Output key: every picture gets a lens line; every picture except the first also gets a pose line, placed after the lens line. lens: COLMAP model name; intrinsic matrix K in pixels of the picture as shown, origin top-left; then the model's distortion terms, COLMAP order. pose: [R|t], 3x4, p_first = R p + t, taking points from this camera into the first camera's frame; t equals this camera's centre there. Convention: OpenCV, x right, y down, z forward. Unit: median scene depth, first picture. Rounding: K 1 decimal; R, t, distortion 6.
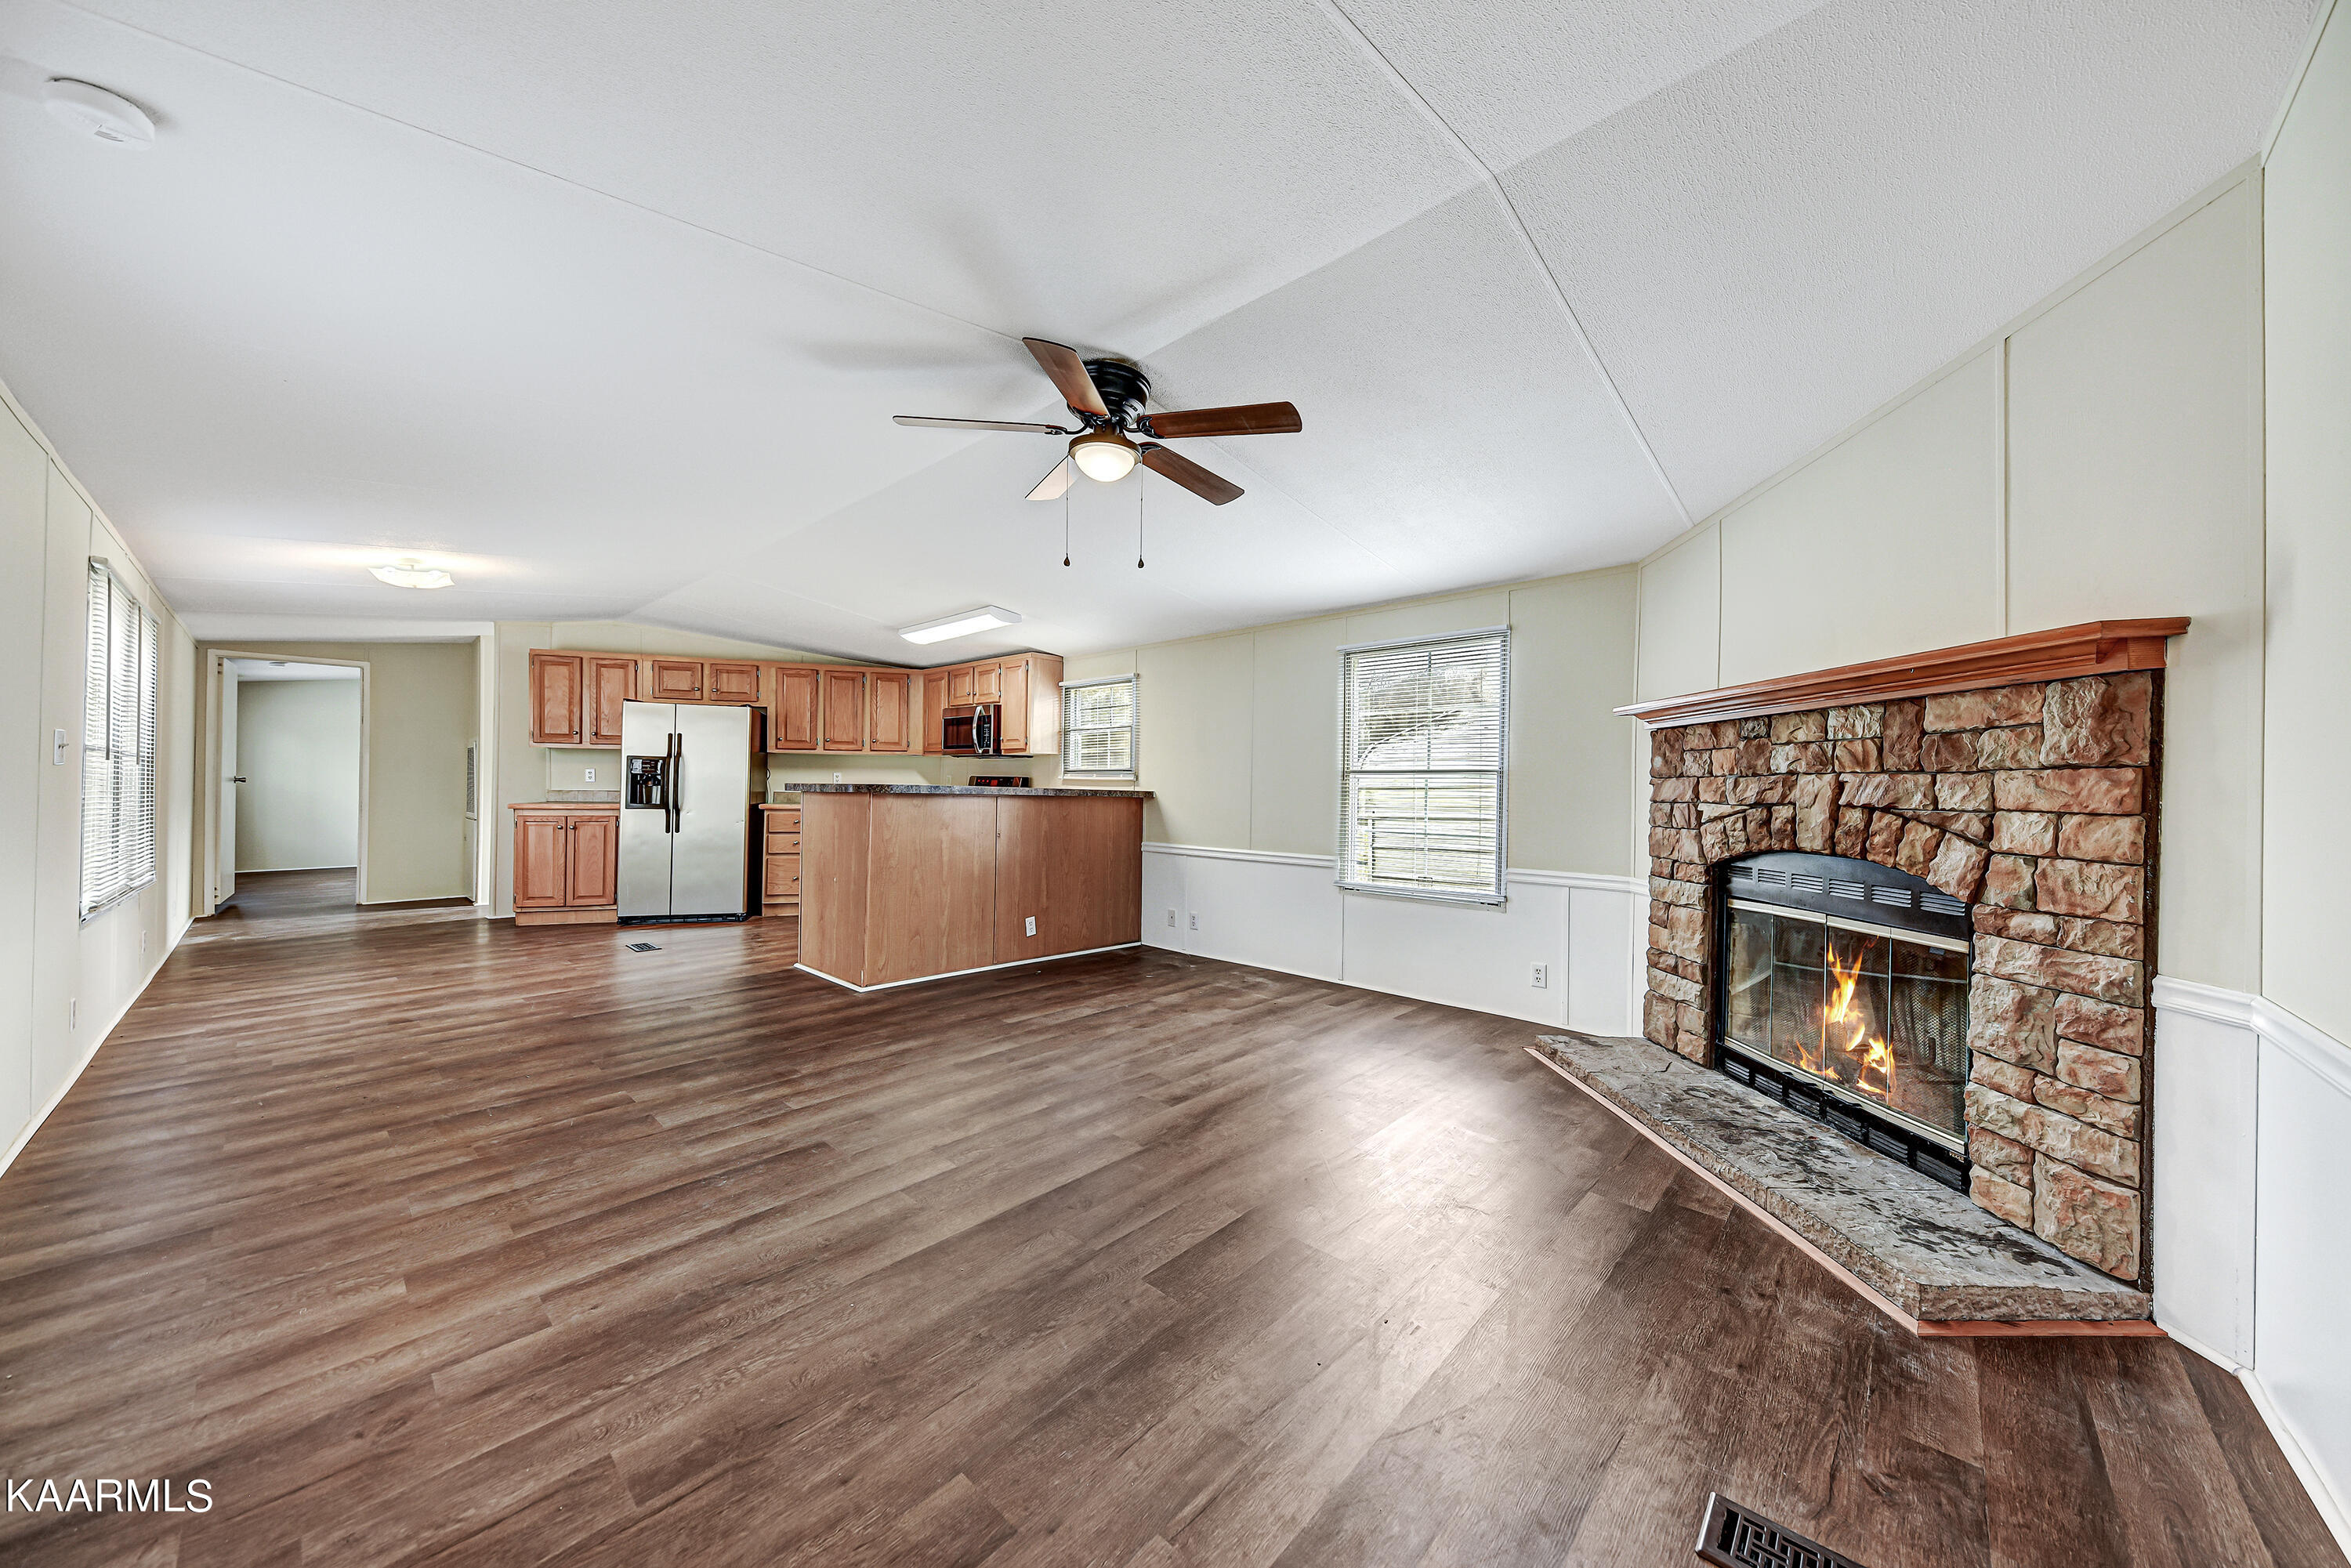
lens RADIAL K [[802.6, 0, 1183.5], [0, 802.6, 785.8], [0, 0, 1]] dist [0.009855, -0.002512]
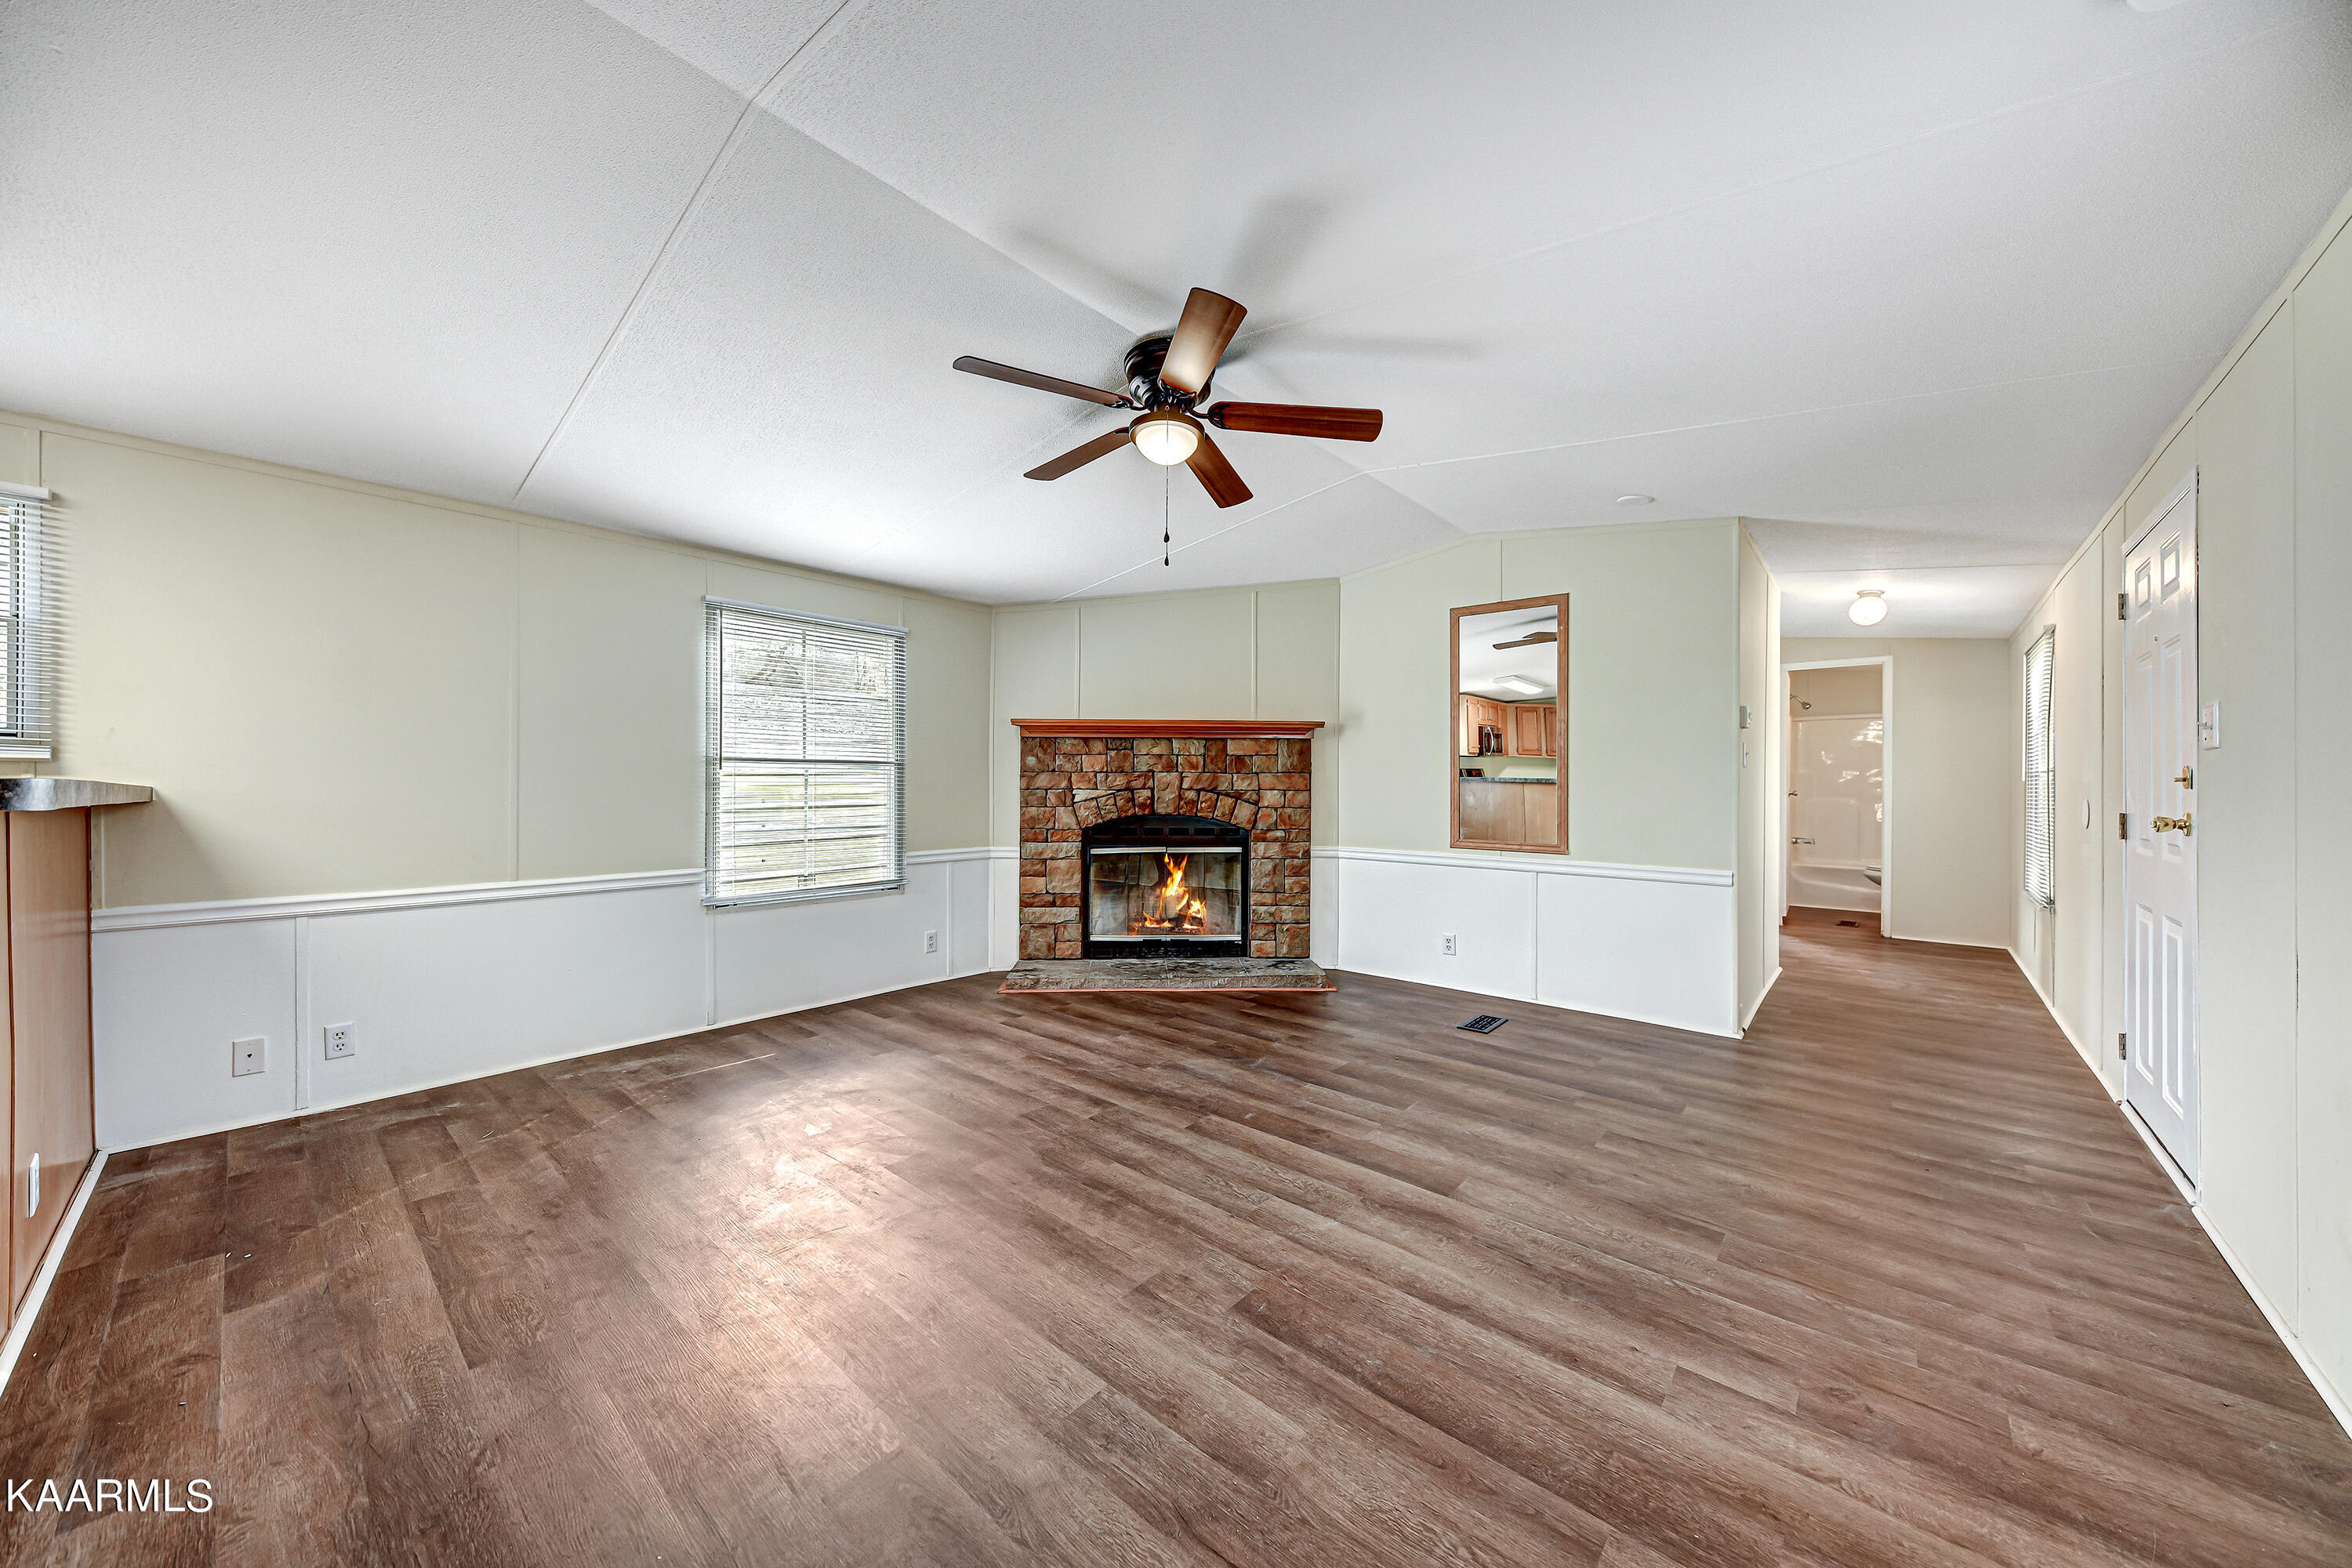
lens RADIAL K [[803.0, 0, 1177.7], [0, 803.0, 775.6], [0, 0, 1]] dist [0.009855, -0.002512]
pose [[-0.017205, -0.002666, 0.999848, -0.925305], [-0.008430, 0.999961, 0.002521, -0.010000], [-0.999816, -0.008386, -0.017226, 0.867310]]
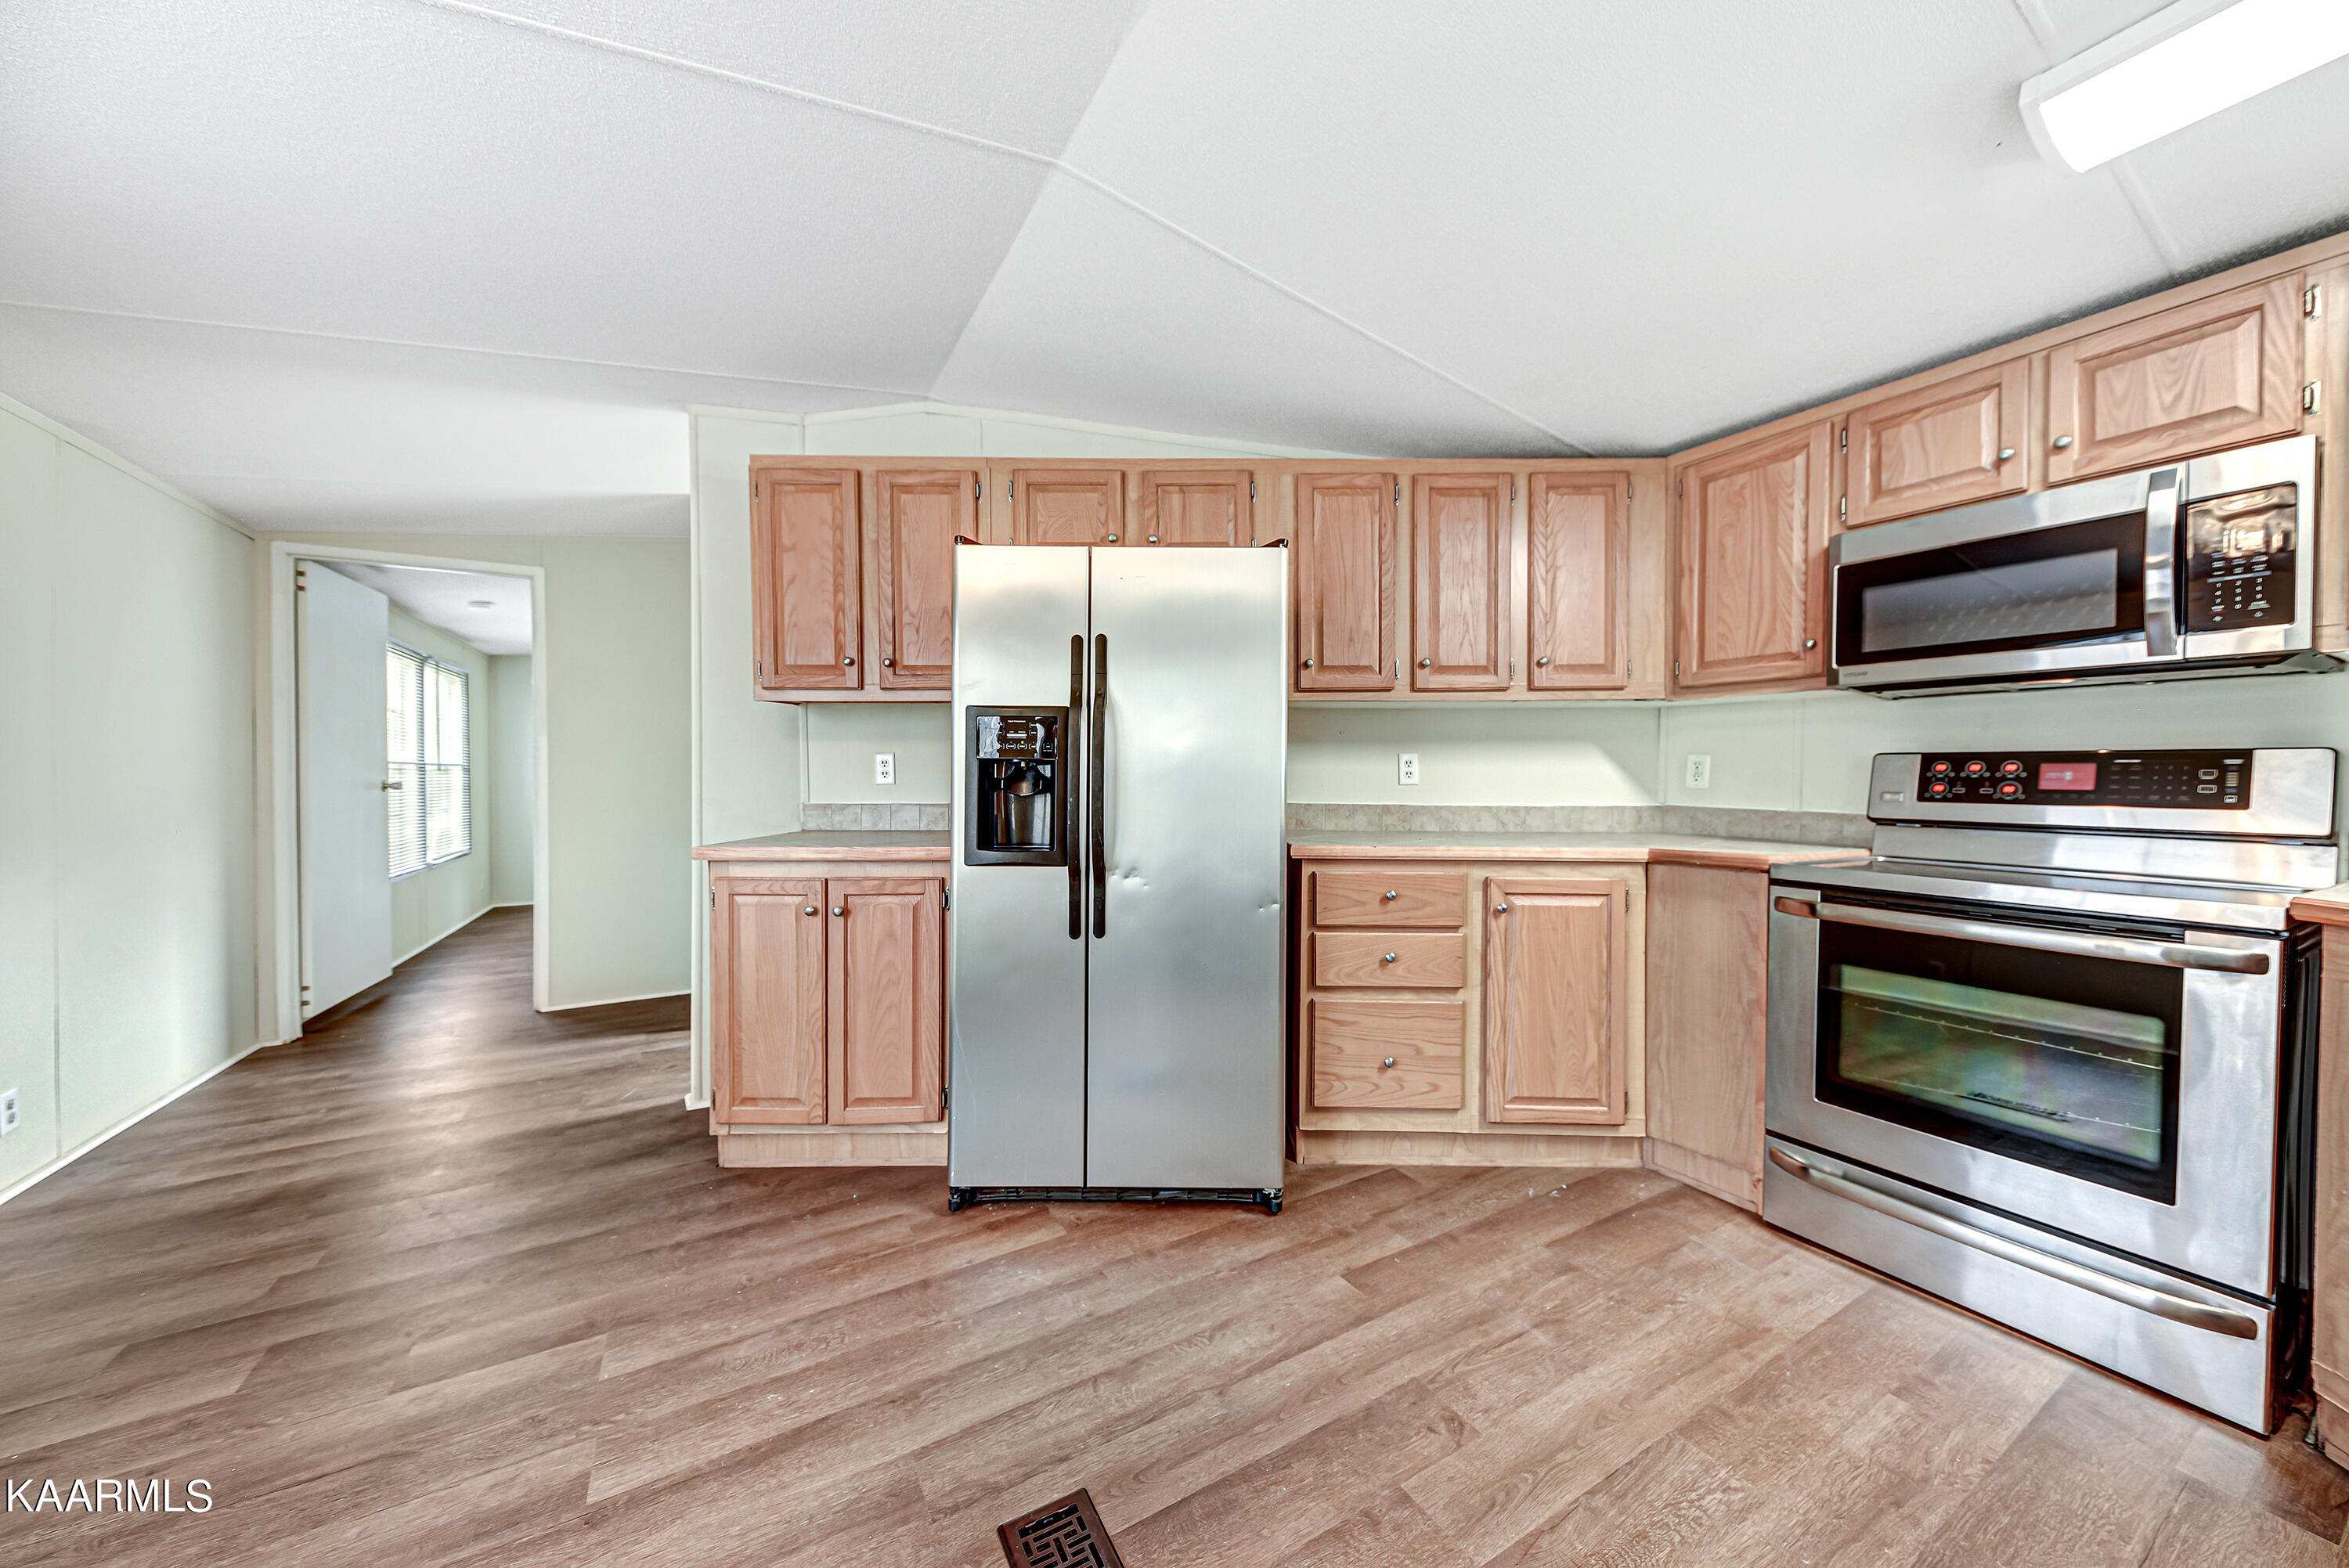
lens RADIAL K [[801.9, 0, 1170.6], [0, 801.9, 783.1], [0, 0, 1]] dist [0.009855, -0.002512]
pose [[0.949333, -0.009354, -0.314131, -1.021321], [0.011810, 0.999913, 0.005917, -0.012756], [0.314049, -0.009327, 0.949361, 1.433571]]
